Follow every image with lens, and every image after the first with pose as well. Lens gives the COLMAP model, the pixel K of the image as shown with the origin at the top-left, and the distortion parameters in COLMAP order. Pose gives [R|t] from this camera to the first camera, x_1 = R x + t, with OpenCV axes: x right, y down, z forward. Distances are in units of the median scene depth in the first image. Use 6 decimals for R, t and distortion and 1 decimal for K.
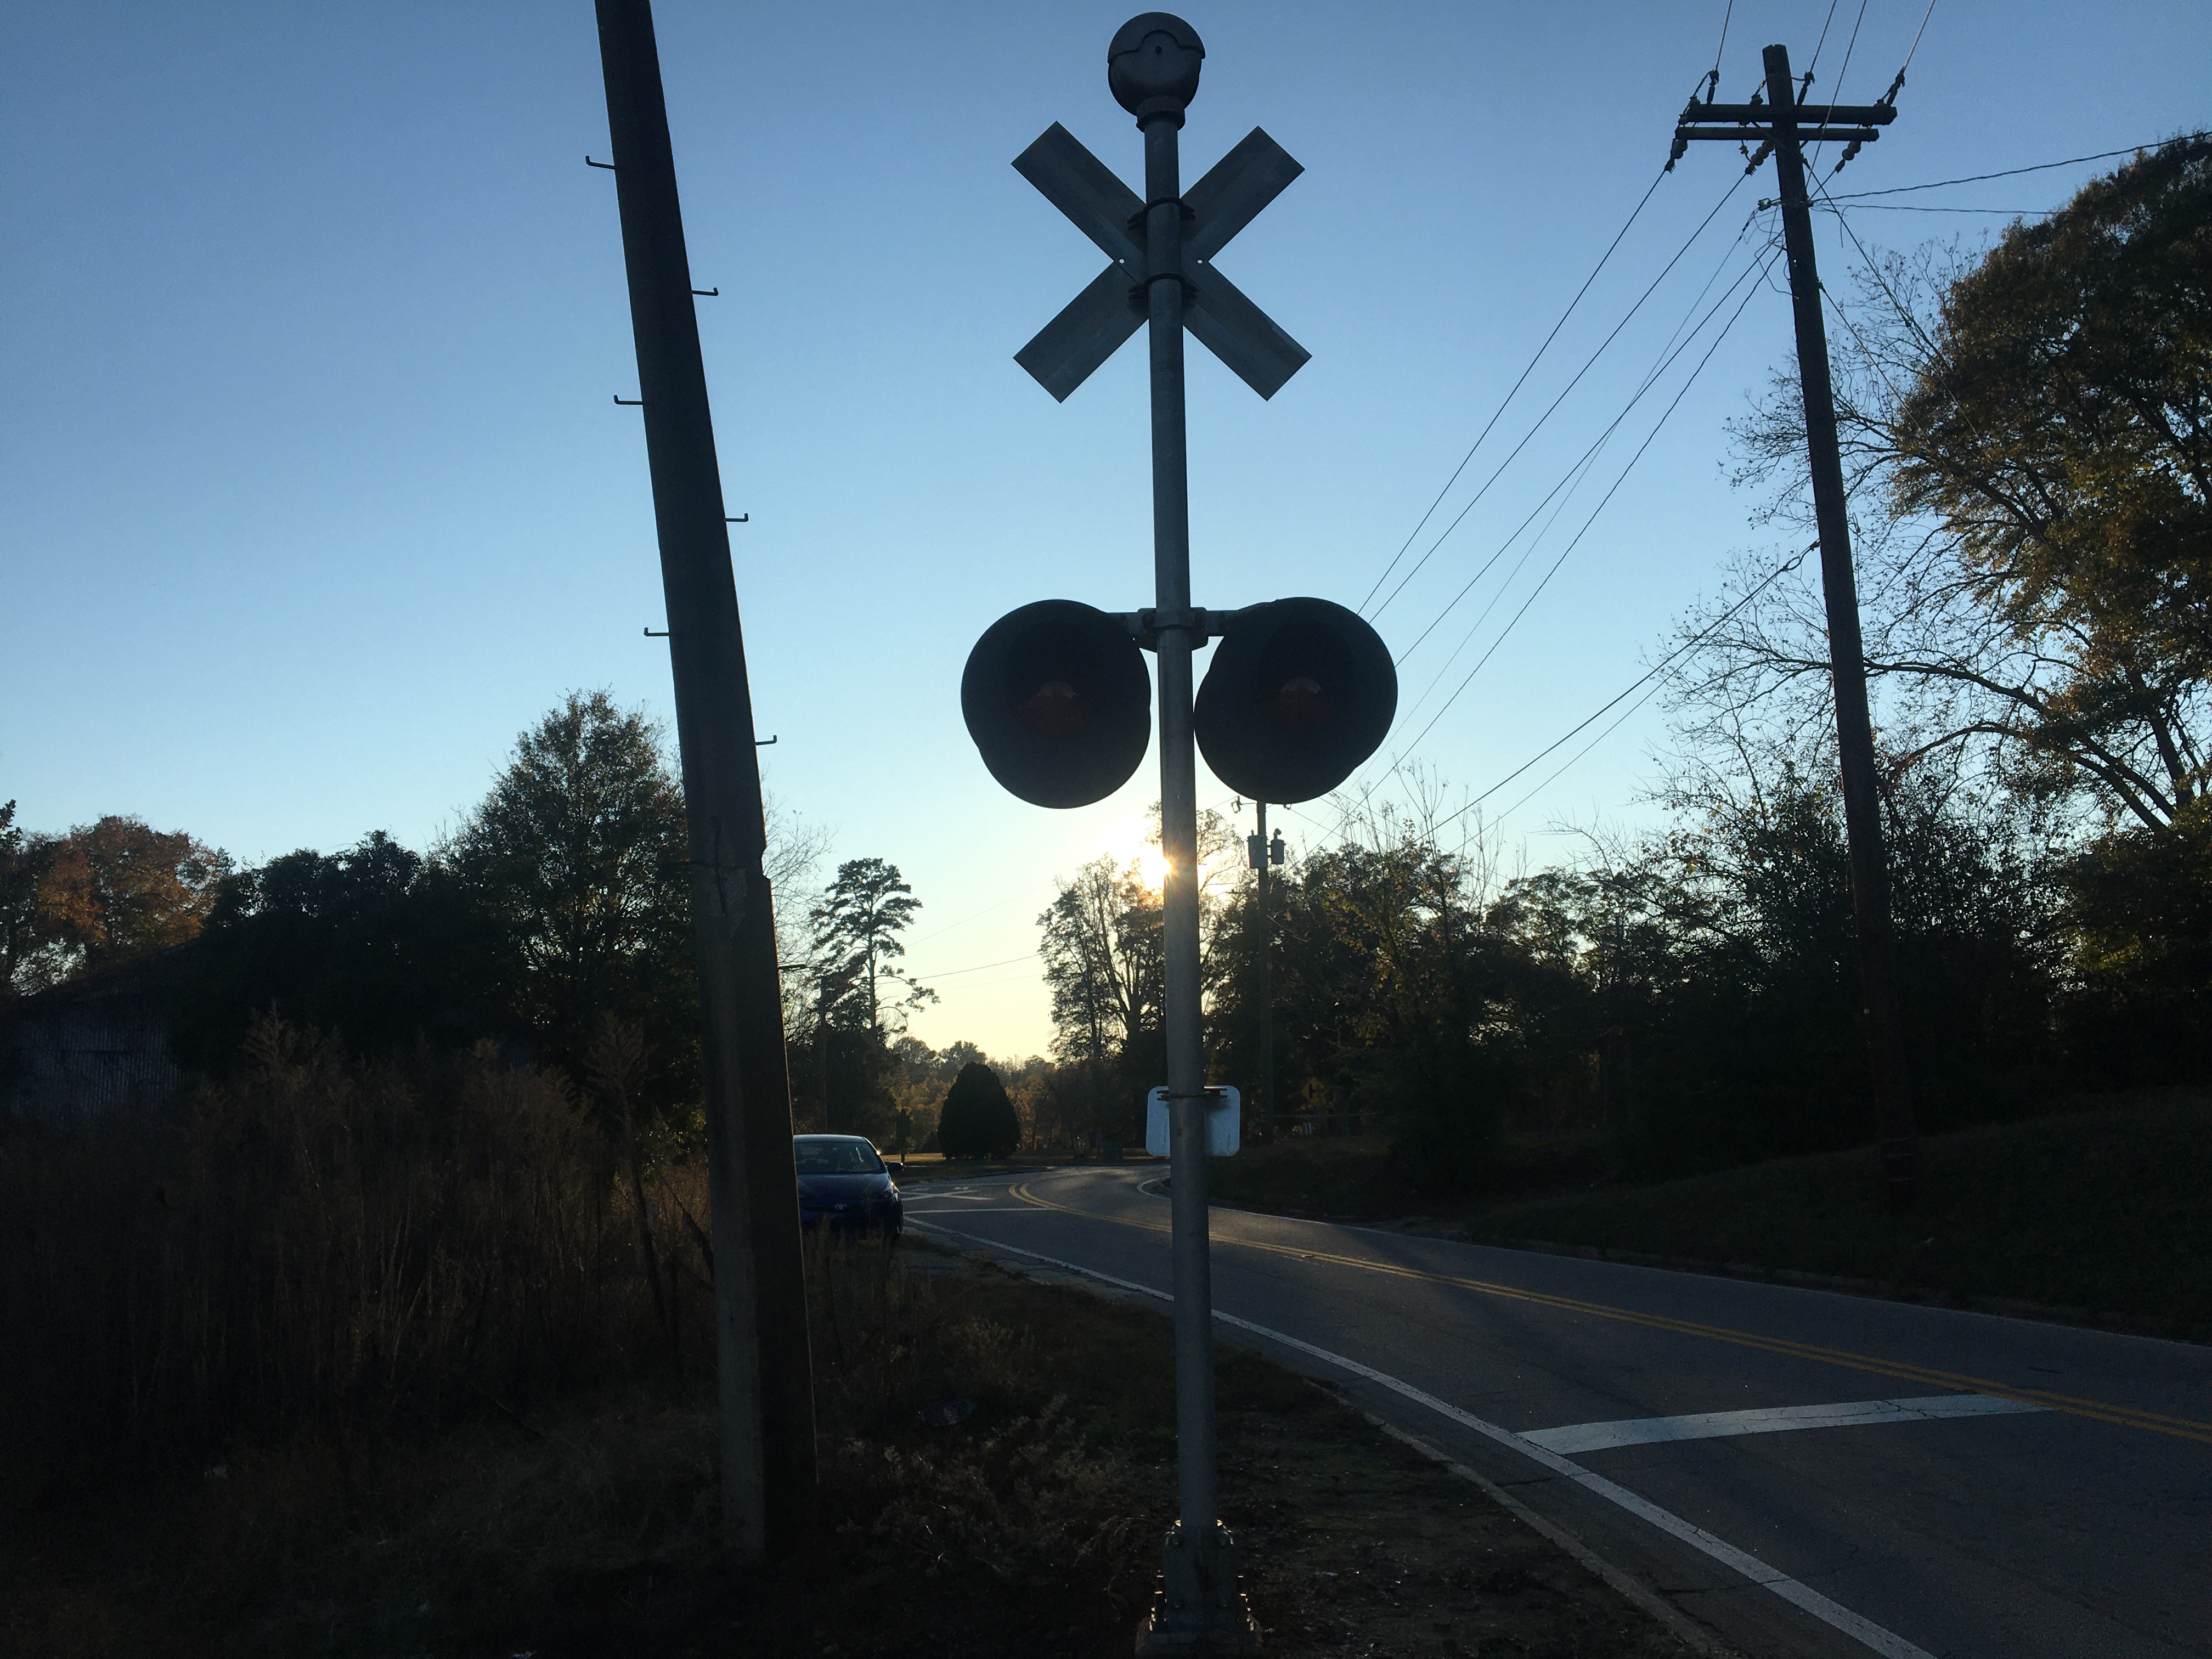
lens RADIAL K [[1868.8, 0, 1107.4], [0, 1868.8, 859.2], [0, 0, 1]] dist [0.092947, -0.135325]
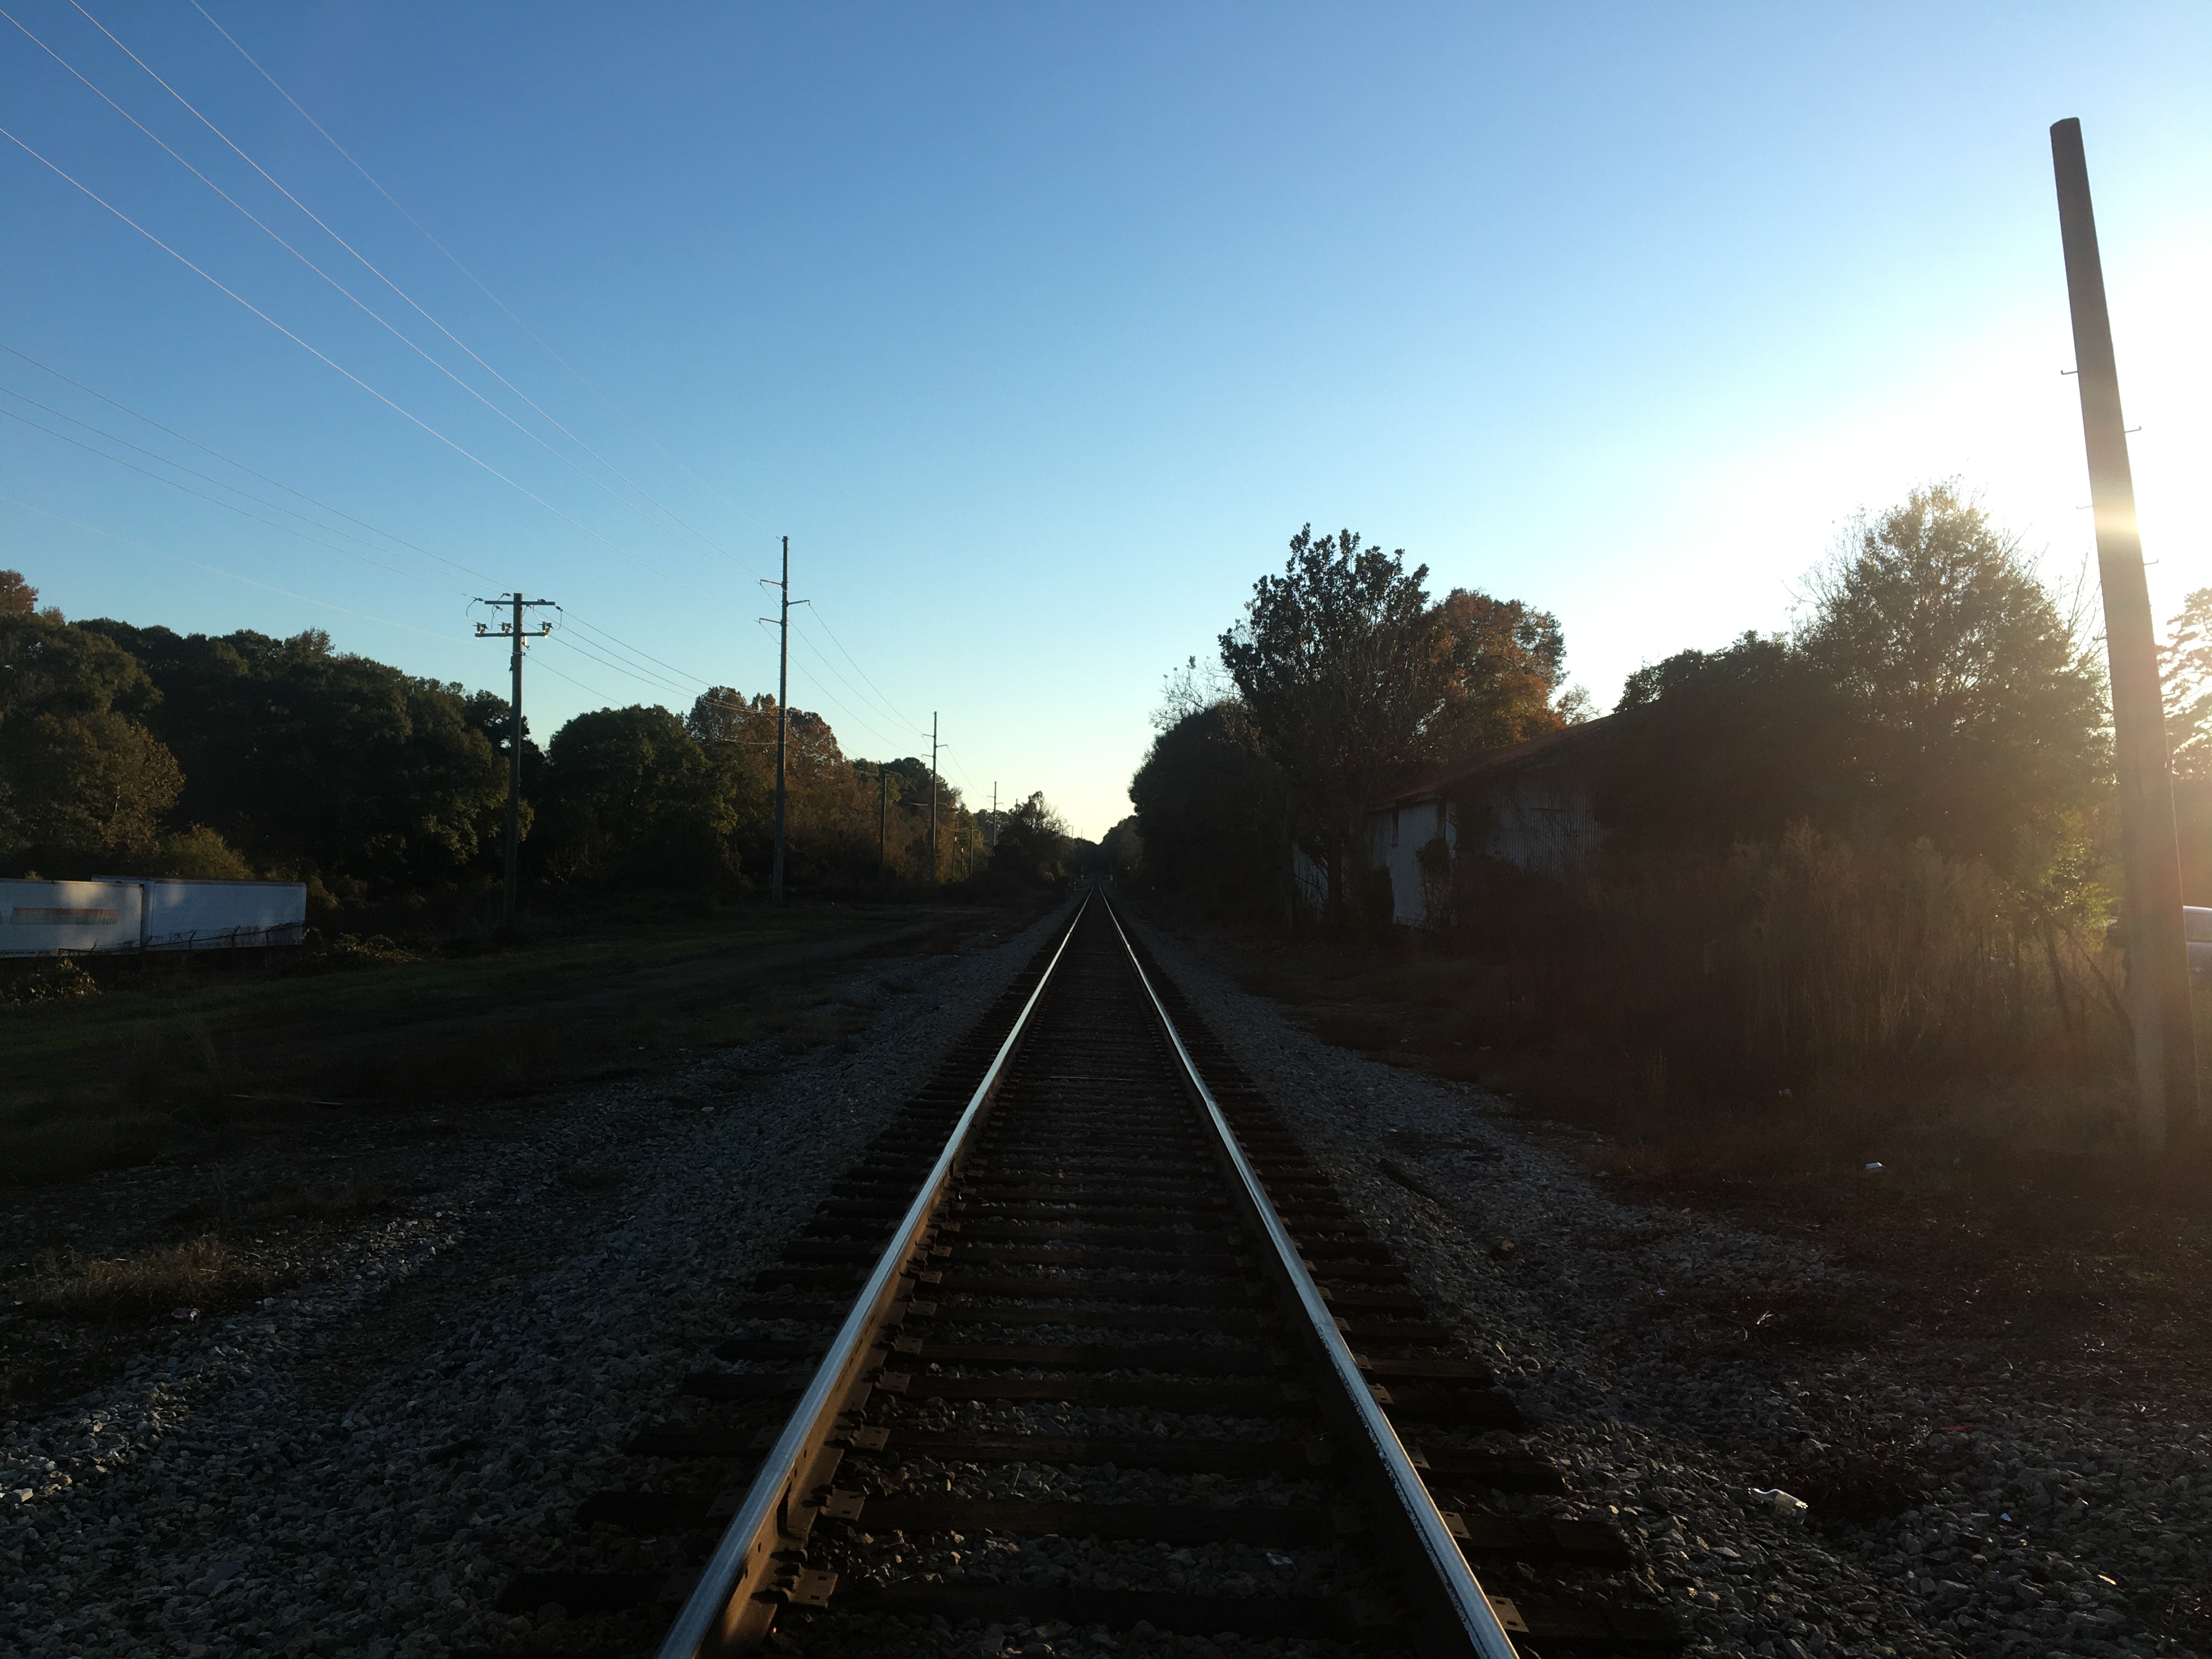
lens RADIAL K [[1883.2, 0, 1106.0], [0, 1883.2, 829.5], [0, 0, 1]] dist [0.100918, -0.175554]
pose [[0.793389, 0.026656, -0.608131, 0.021458], [0.047171, 0.993344, 0.105083, -0.029676], [0.606884, -0.112058, 0.786851, -0.172327]]
